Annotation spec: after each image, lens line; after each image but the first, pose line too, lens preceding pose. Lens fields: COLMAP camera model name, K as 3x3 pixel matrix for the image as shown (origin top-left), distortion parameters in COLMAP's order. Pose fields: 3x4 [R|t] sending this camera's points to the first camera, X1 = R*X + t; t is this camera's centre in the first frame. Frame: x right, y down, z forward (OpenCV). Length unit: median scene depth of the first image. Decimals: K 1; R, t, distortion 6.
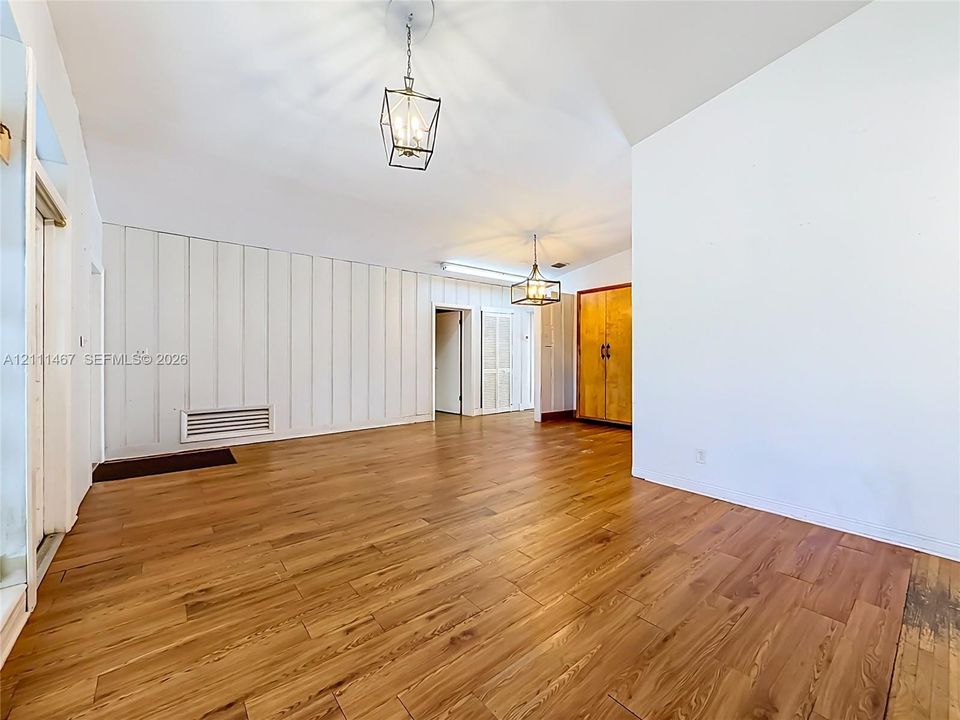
lens RADIAL K [[395.4, 0, 477.9], [0, 395.4, 358.7], [0, 0, 1]] dist [-0.000171, 0.000062]
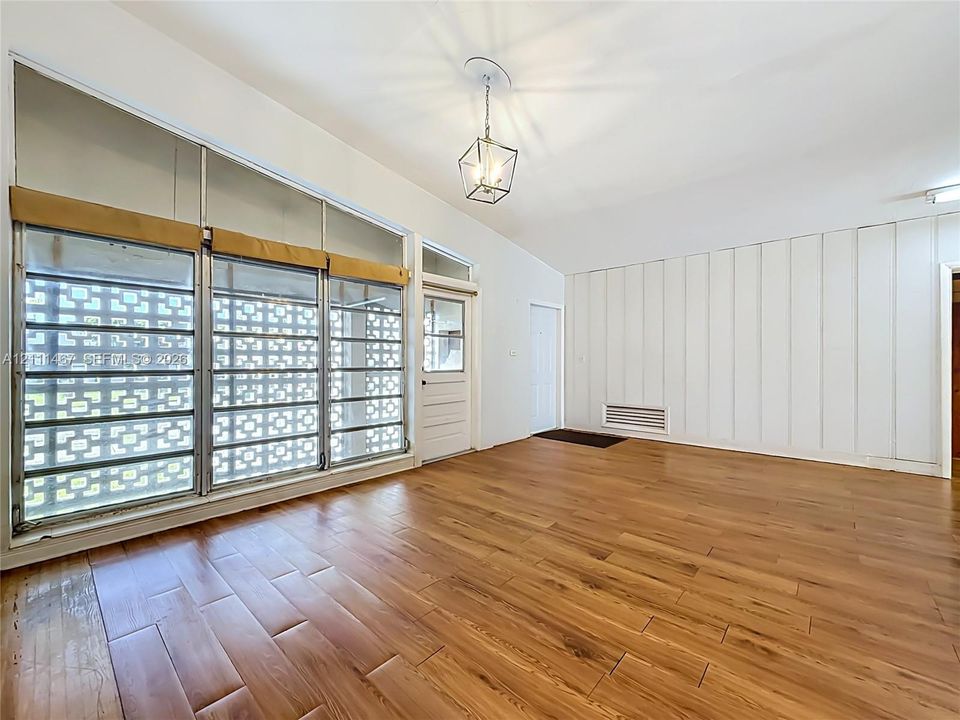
lens RADIAL K [[395.4, 0, 477.9], [0, 395.4, 358.7], [0, 0, 1]] dist [-0.000171, 0.000062]
pose [[0.129981, -0.007070, -0.991491, 0.770395], [-0.005586, 0.999953, -0.007862, -0.001667], [0.991501, 0.006560, 0.129935, 0.626625]]
